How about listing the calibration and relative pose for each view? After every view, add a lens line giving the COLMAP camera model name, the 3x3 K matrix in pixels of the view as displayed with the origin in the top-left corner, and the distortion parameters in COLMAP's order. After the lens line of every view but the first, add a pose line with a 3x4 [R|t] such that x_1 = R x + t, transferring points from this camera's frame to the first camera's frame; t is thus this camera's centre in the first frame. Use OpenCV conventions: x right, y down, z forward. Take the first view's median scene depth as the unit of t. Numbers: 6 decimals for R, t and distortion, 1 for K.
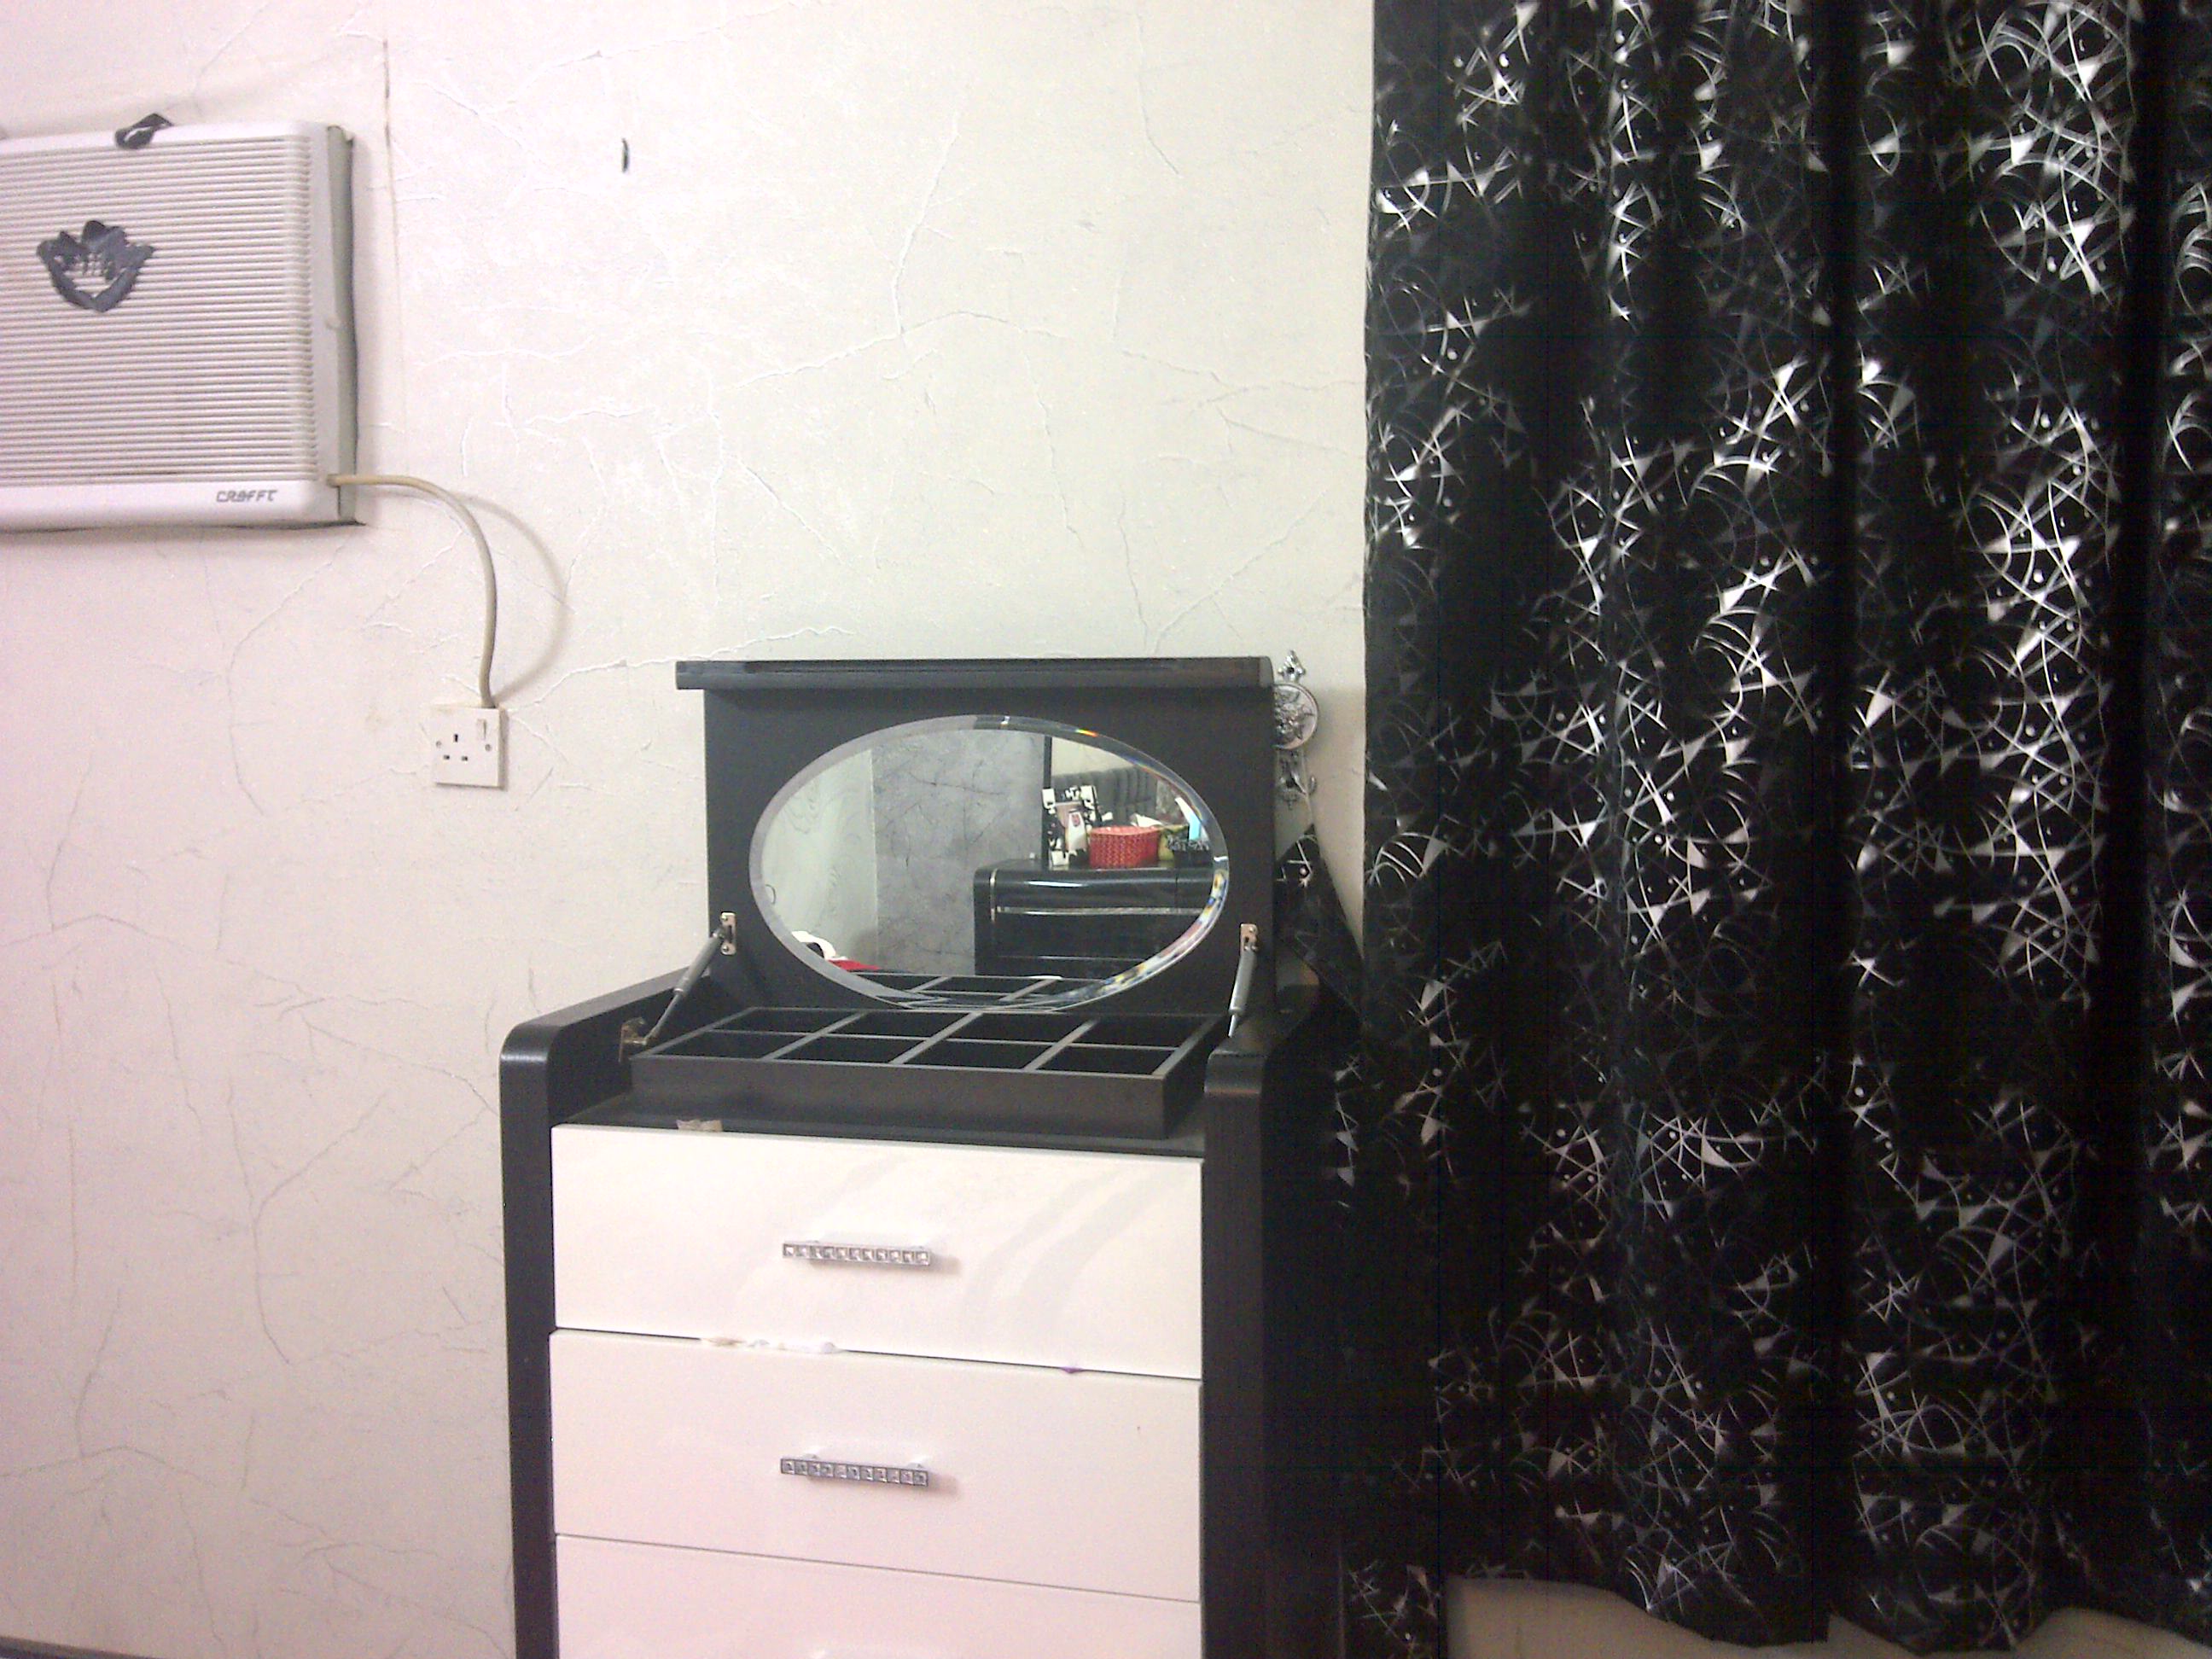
lens RADIAL K [[2207.6, 0, 1106.0], [0, 2207.6, 829.5], [0, 0, 1]] dist [-0.005264, 0.012806]
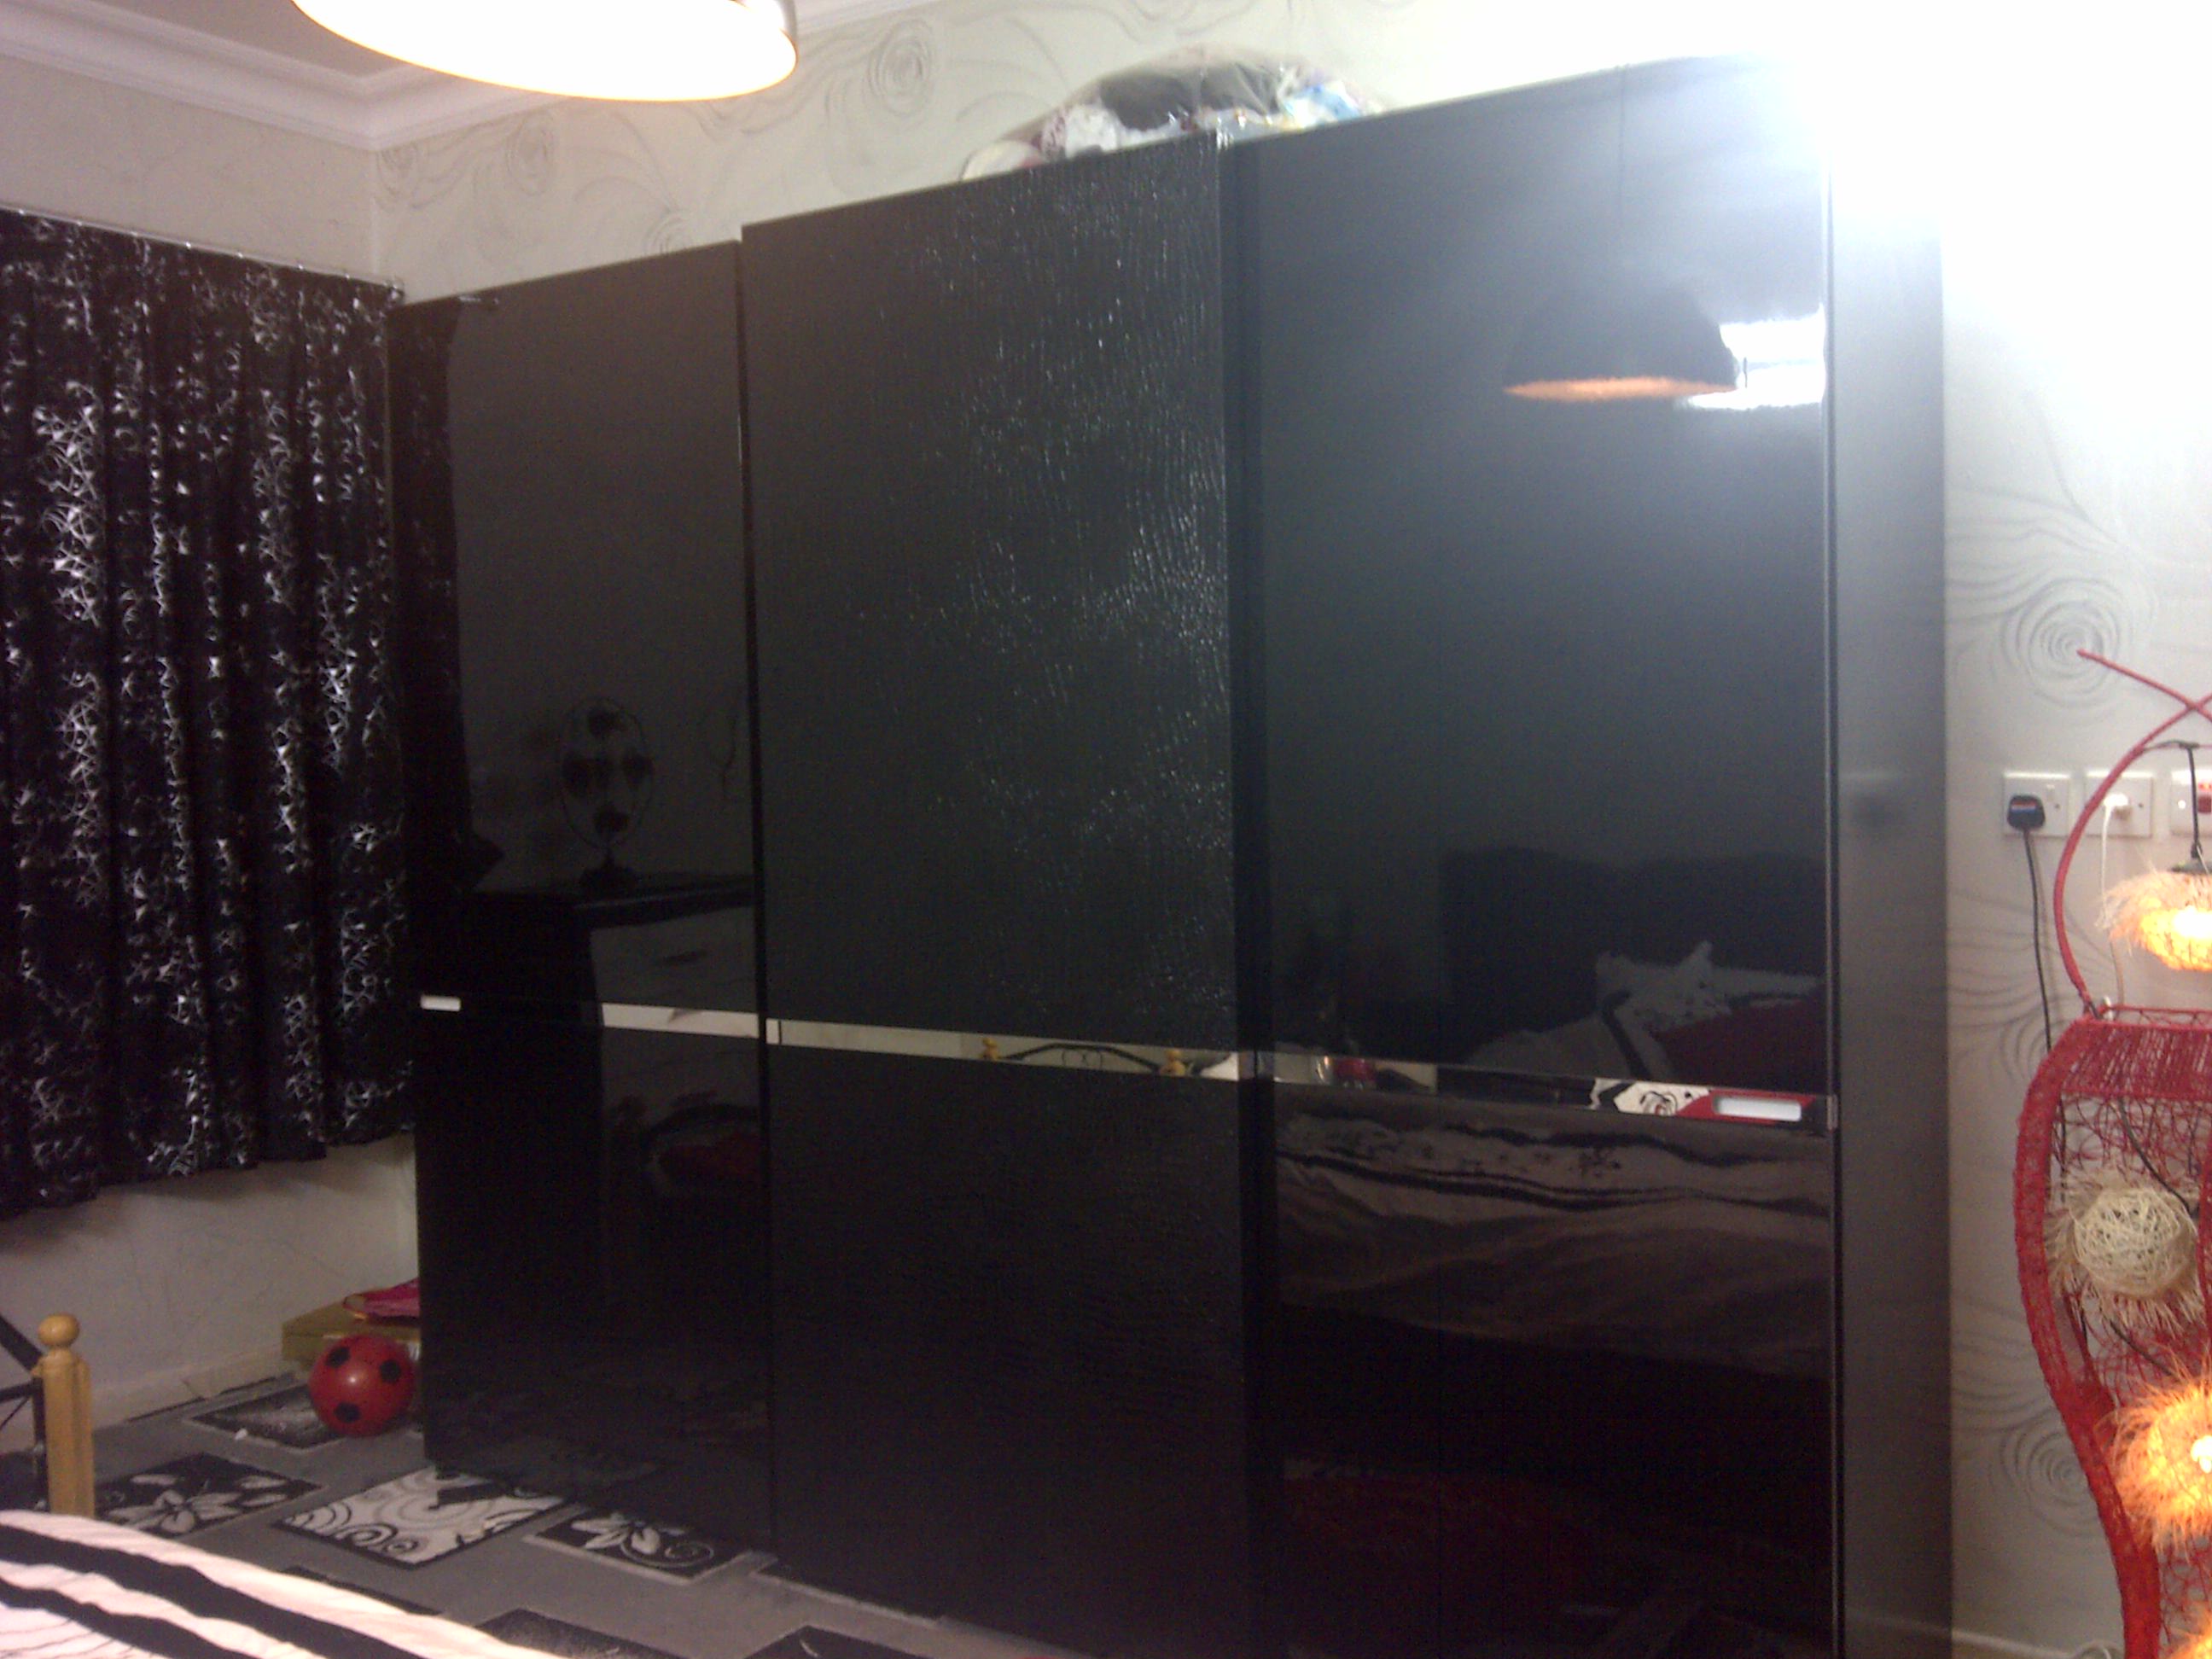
lens RADIAL K [[2207.6, 0, 1106.0], [0, 2207.6, 829.5], [0, 0, 1]] dist [-0.005264, 0.012806]
pose [[0.345847, -0.036251, 0.937590, -1.436736], [0.087813, 0.996118, 0.006123, 0.064286], [-0.934173, 0.080215, 0.347688, -0.866239]]
